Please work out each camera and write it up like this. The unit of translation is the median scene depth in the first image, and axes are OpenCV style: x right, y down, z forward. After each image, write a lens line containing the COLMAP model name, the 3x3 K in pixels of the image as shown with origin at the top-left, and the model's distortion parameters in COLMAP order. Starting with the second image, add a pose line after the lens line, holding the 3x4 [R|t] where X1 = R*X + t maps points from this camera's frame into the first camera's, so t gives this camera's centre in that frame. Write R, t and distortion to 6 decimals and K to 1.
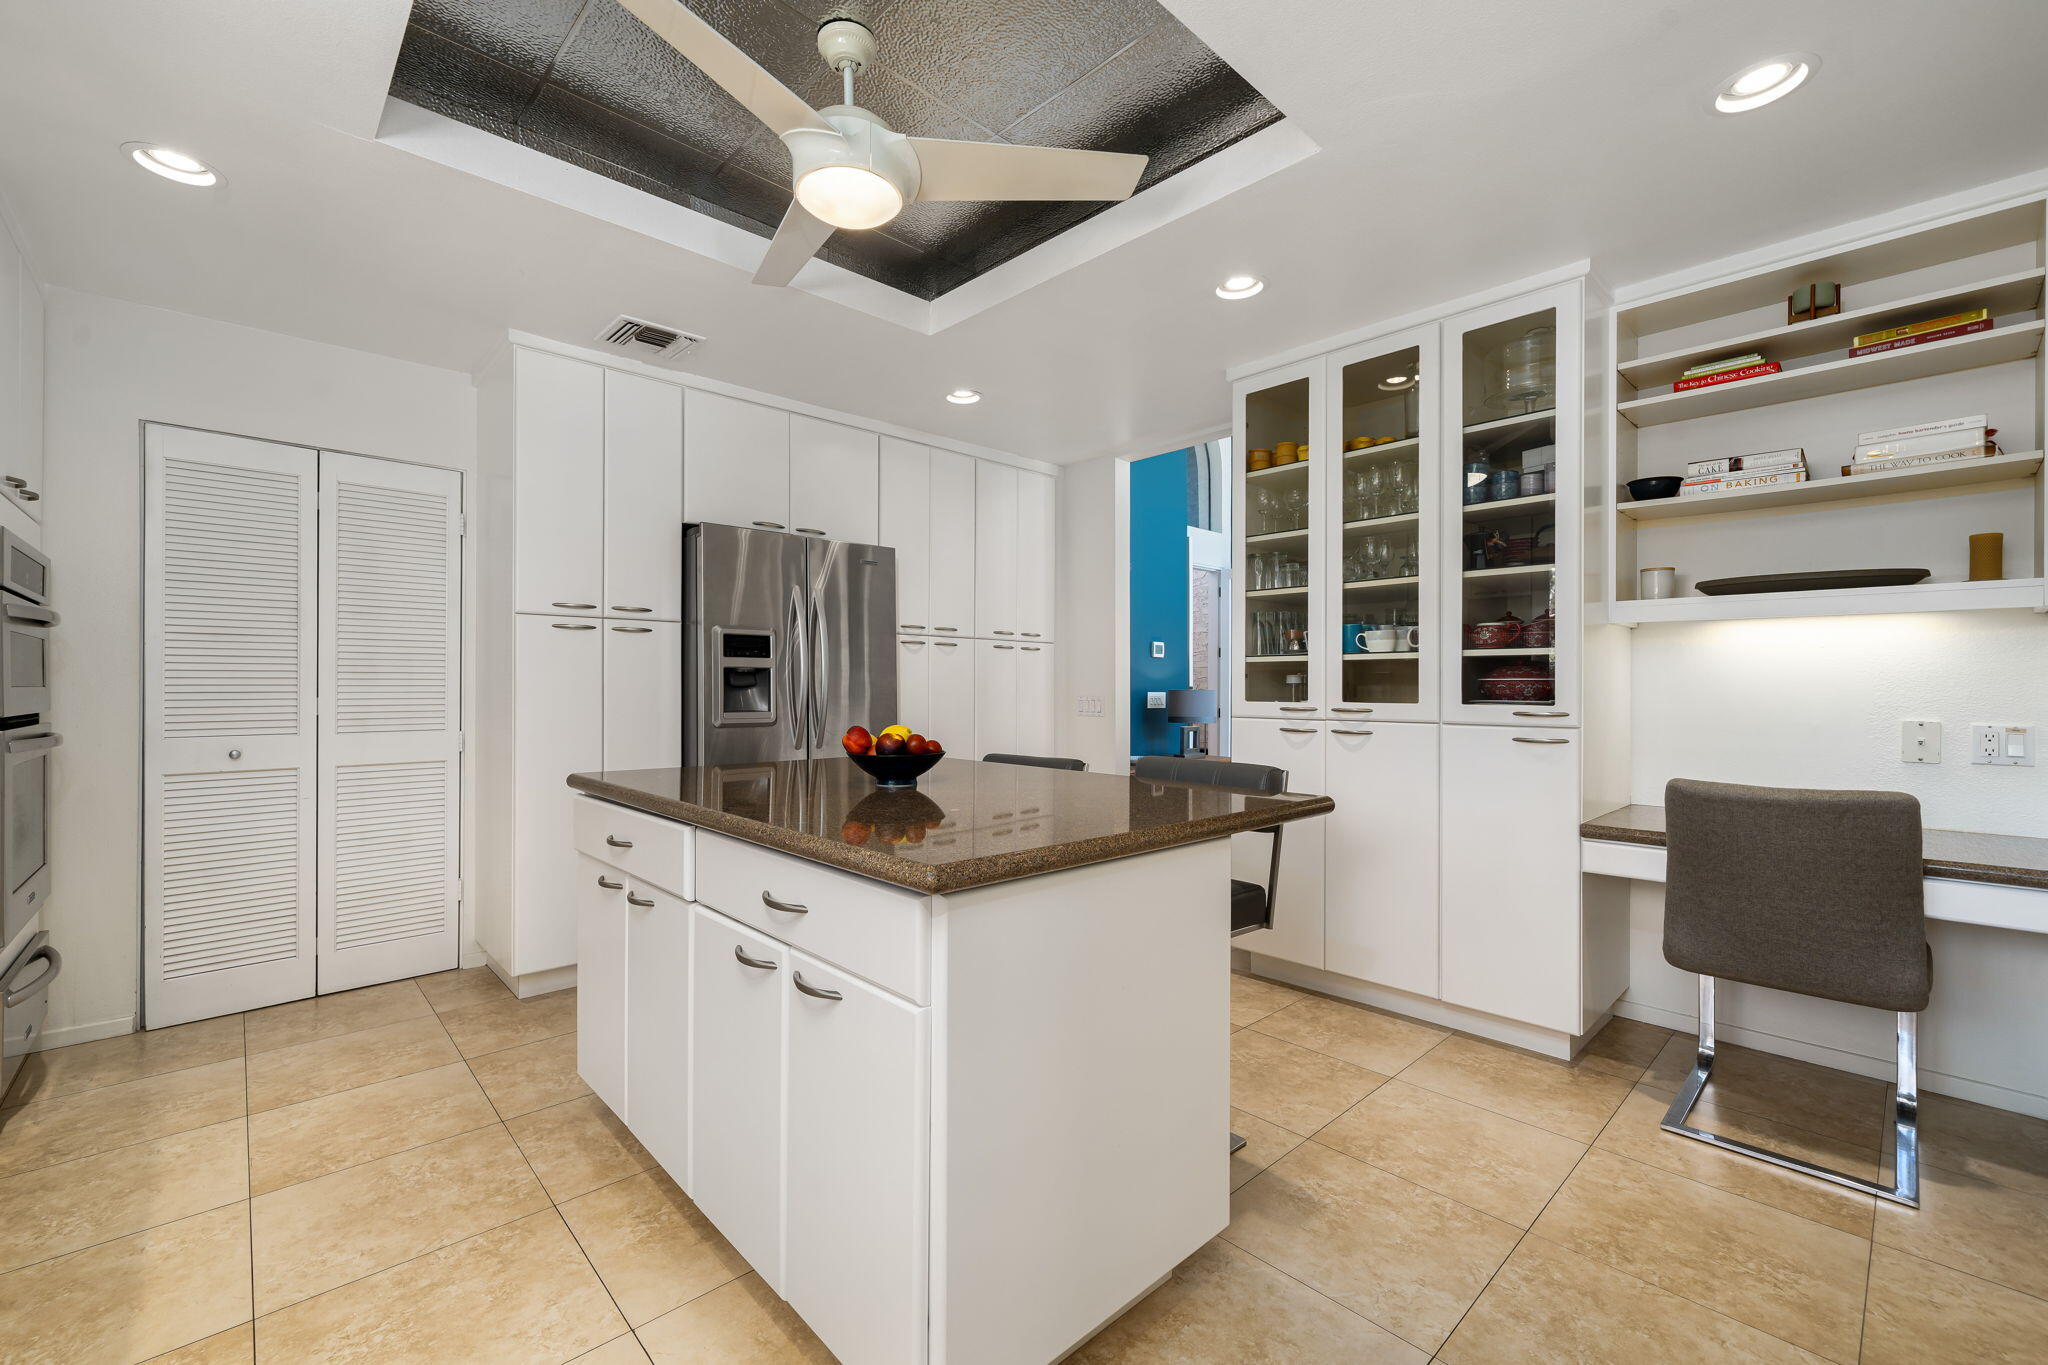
lens RADIAL K [[851.1, 0, 1020.6], [0, 851.1, 692.7], [0, 0, 1]] dist [0.002422, 0.000222]
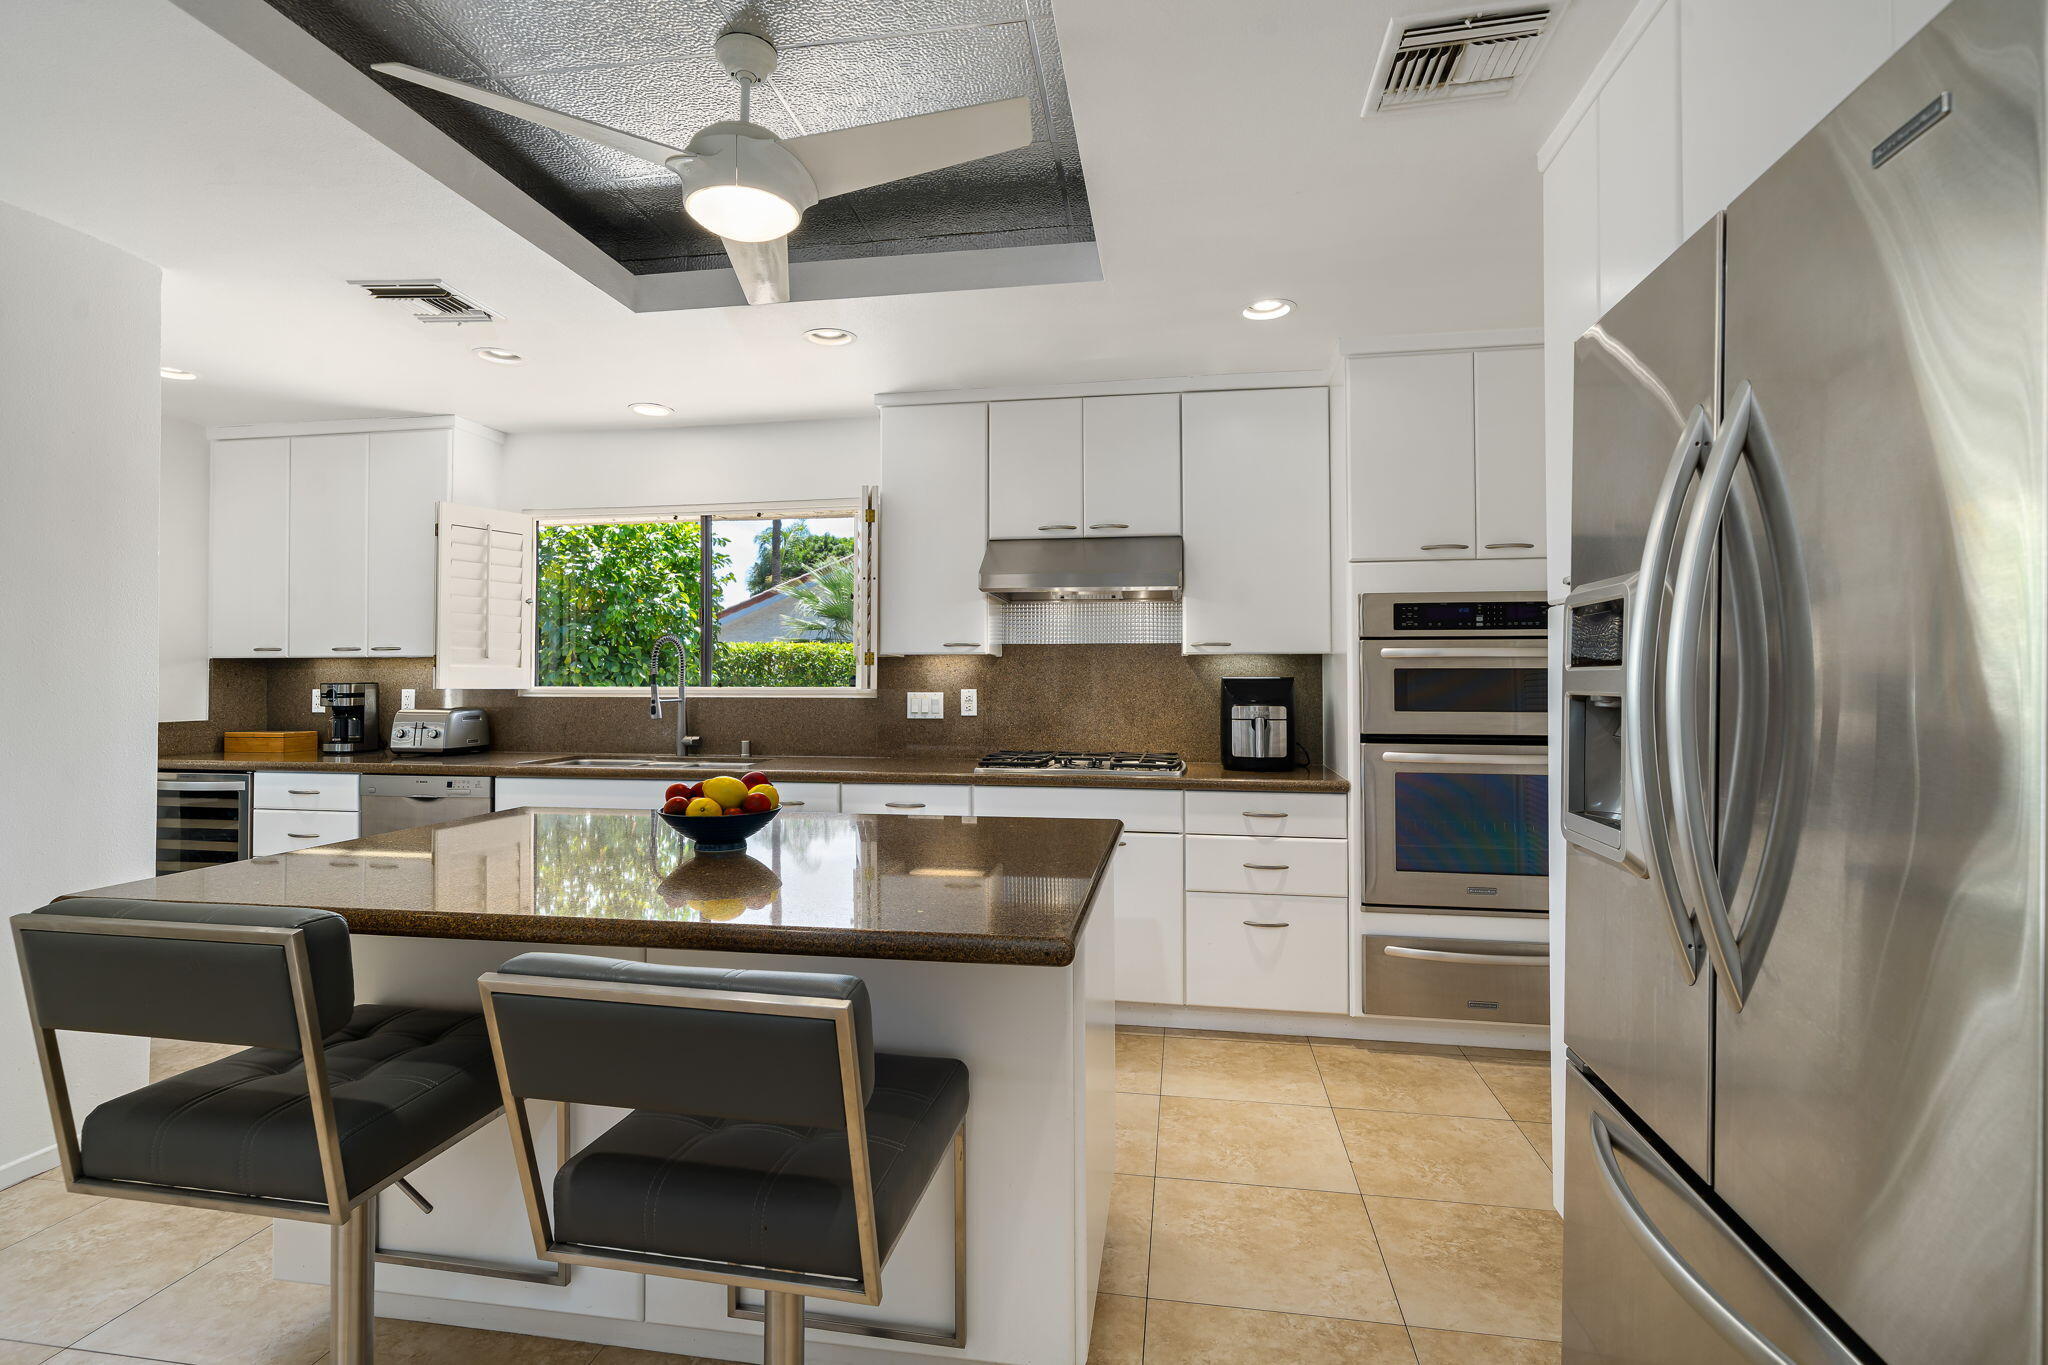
lens RADIAL K [[952.0, 0, 1009.6], [0, 952.0, 688.7], [0, 0, 1]] dist [-0.001444, -0.000535]
pose [[-0.801408, 0.002606, -0.598112, 0.122339], [-0.002996, 0.999960, 0.008372, -0.040702], [0.598111, 0.008502, -0.801368, 1.336700]]
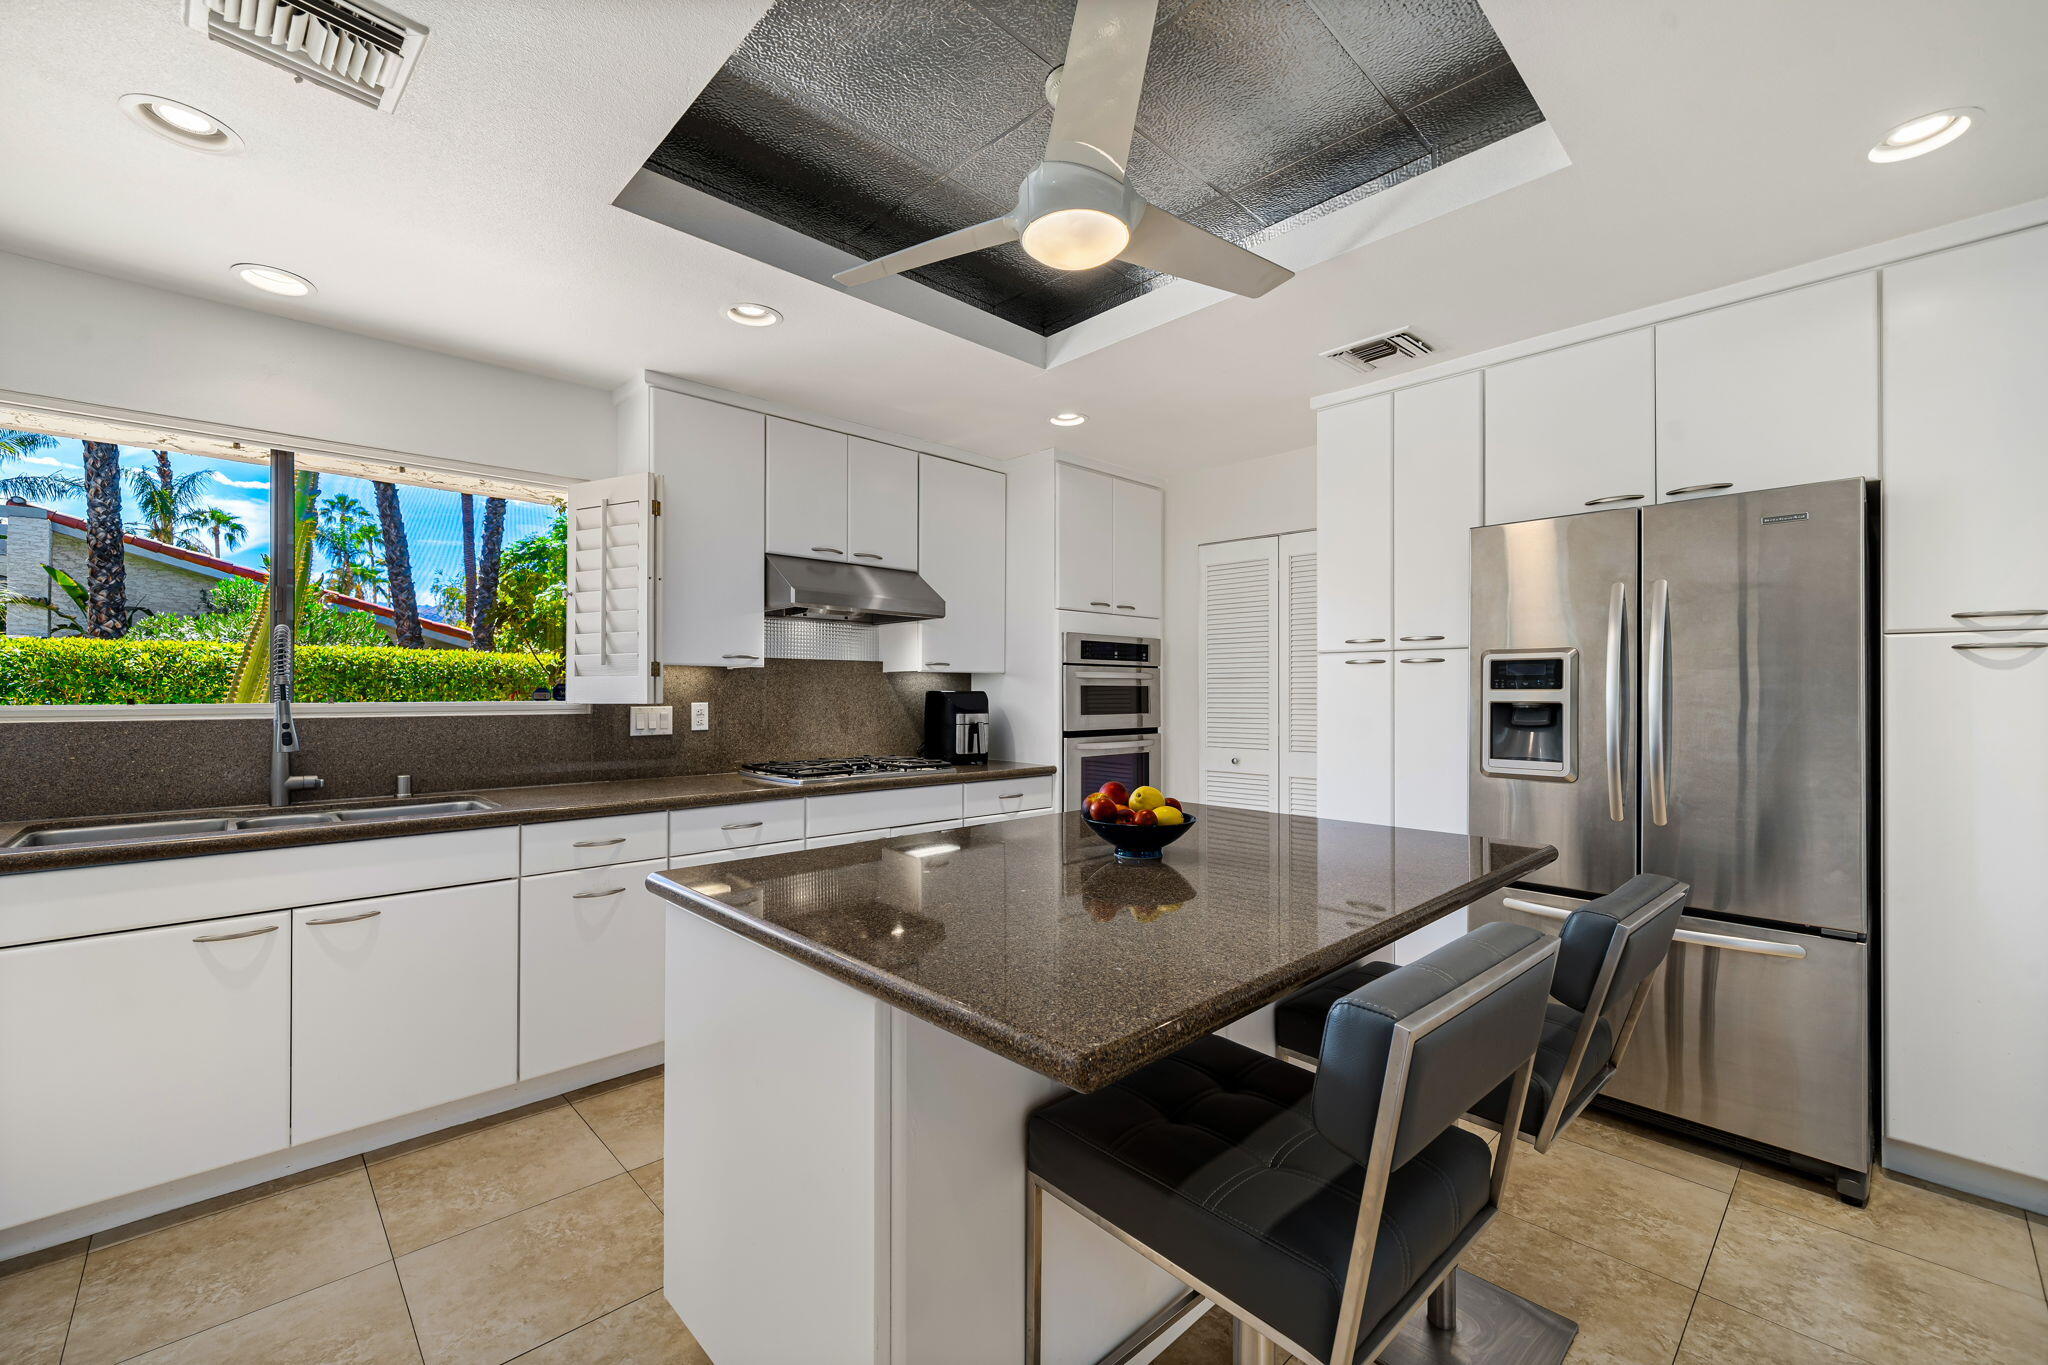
lens RADIAL K [[851.1, 0, 1020.6], [0, 851.1, 692.7], [0, 0, 1]] dist [0.002422, 0.000222]
pose [[0.004344, -0.002576, -0.999987, 0.525634], [-0.002717, 0.999993, -0.002588, -0.040080], [0.999987, 0.002728, 0.004337, 0.625245]]
